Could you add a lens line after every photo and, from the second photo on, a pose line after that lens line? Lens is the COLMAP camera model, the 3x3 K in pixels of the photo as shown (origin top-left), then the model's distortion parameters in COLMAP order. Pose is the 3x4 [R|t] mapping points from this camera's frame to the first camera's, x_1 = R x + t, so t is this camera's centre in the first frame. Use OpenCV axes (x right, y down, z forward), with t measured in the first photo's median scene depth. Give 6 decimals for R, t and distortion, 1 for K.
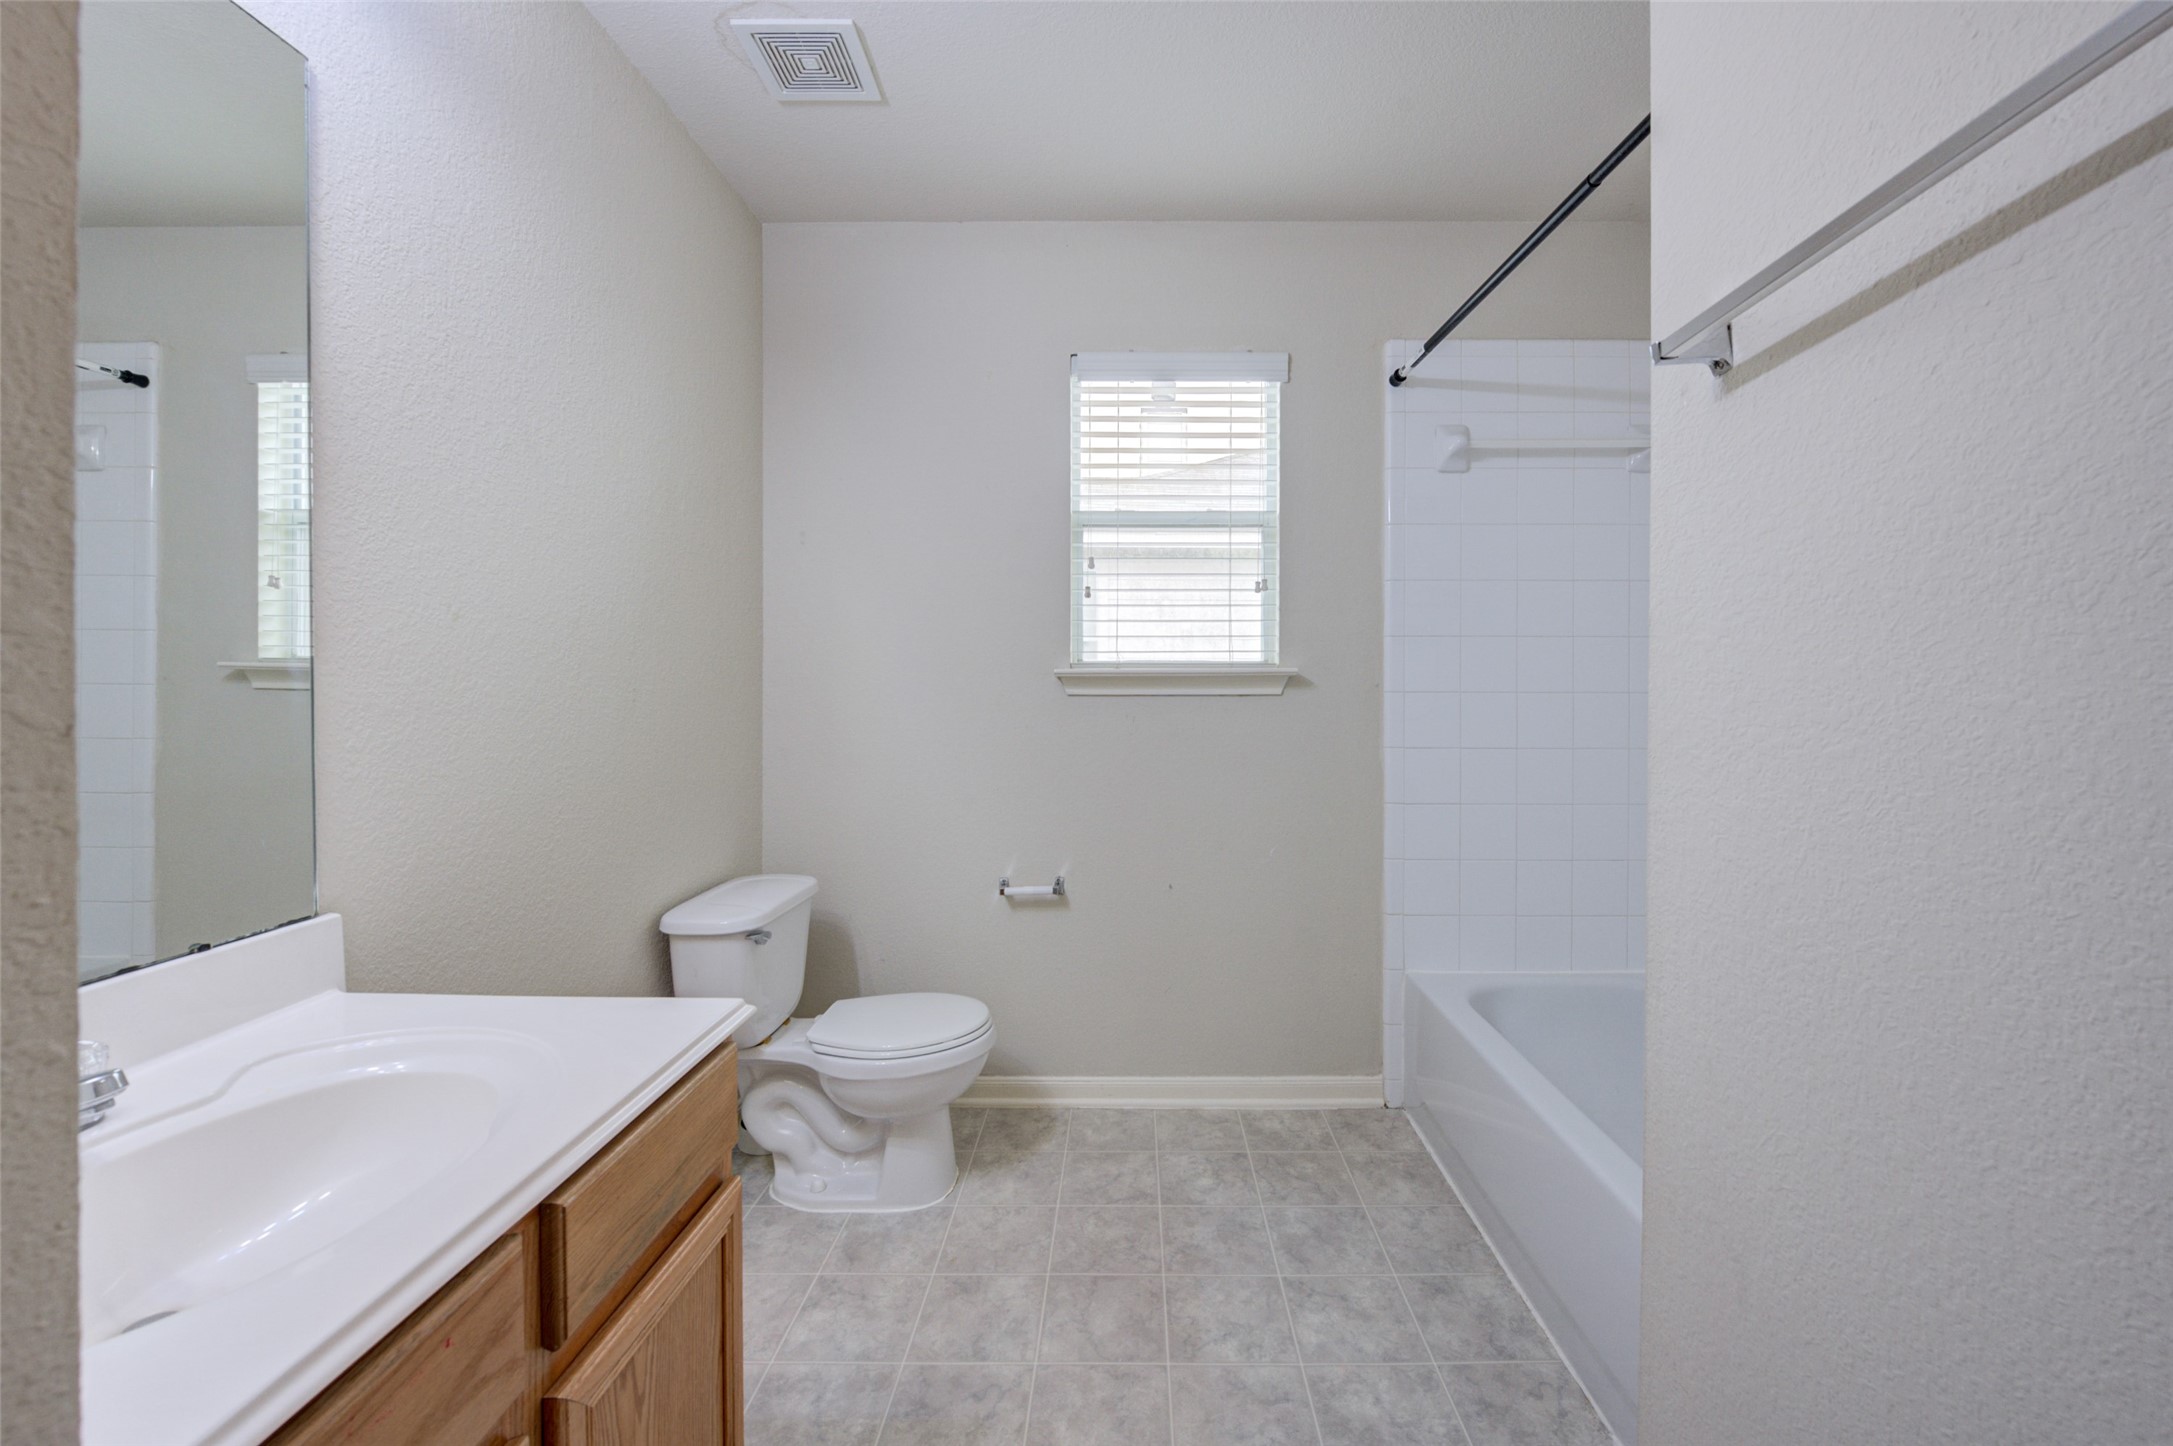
lens RADIAL K [[856.1, 0, 1086.5], [0, 856.1, 723.0], [0, 0, 1]] dist [-0.018776, -0.000143]
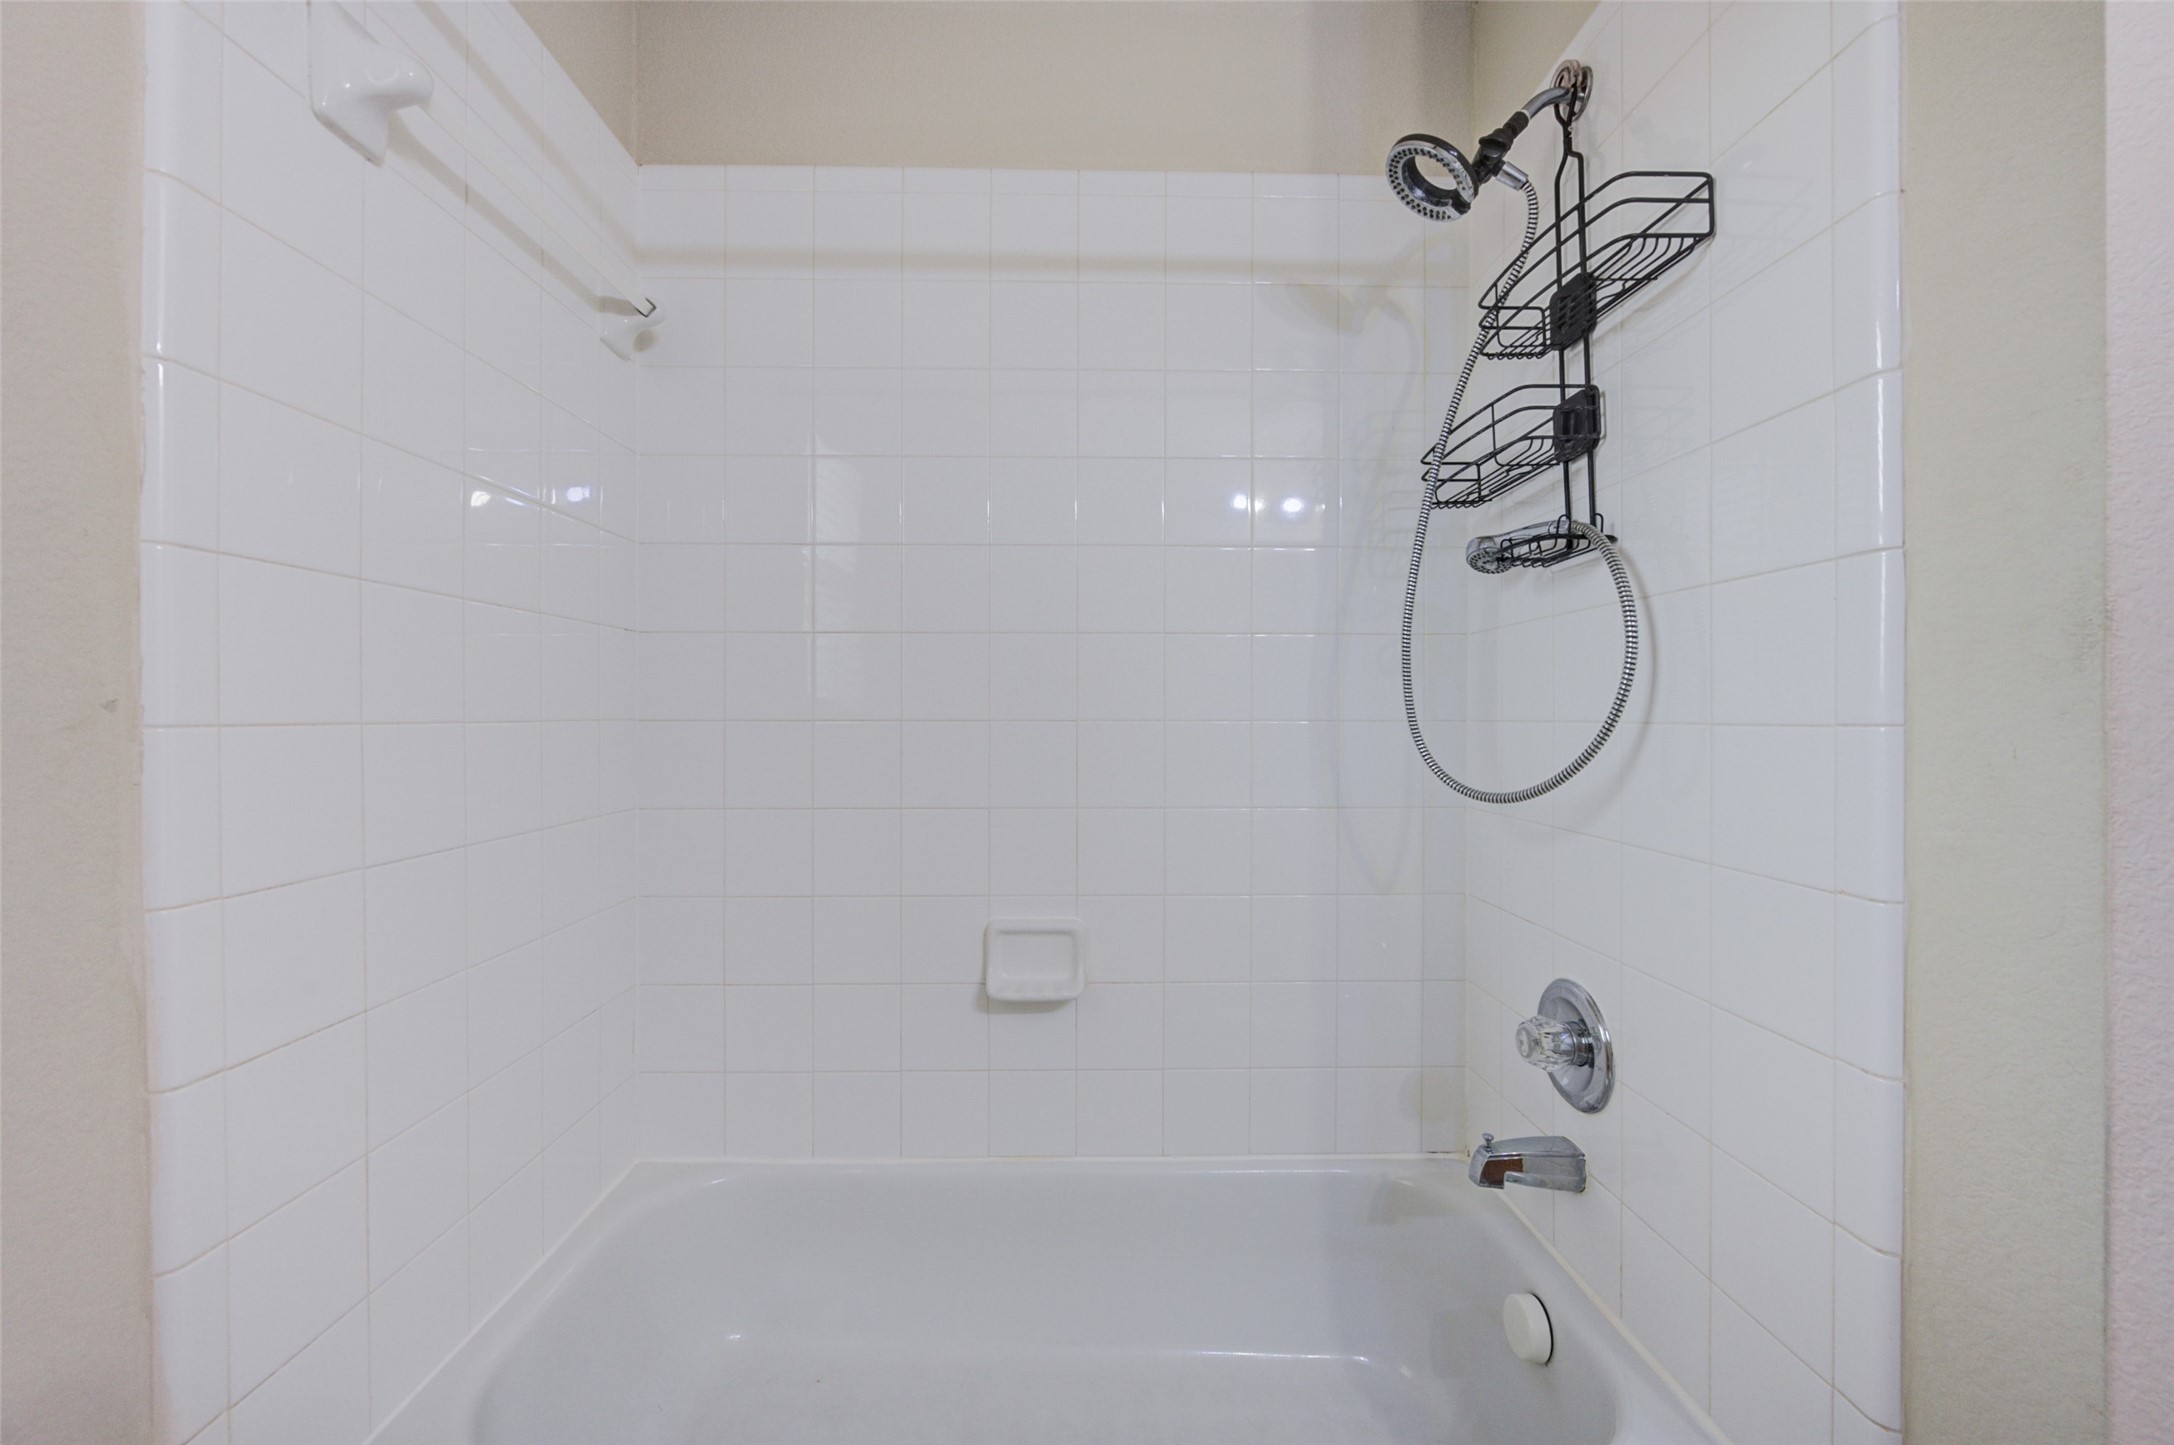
lens RADIAL K [[856.5, 0, 1087.0], [0, 856.5, 722.5], [0, 0, 1]] dist [-0.018776, -0.000143]
pose [[-0.068317, -0.005646, 0.997648, 0.033123], [0.039146, 0.999199, 0.008335, -0.025579], [-0.996895, 0.039623, -0.068041, 0.656390]]
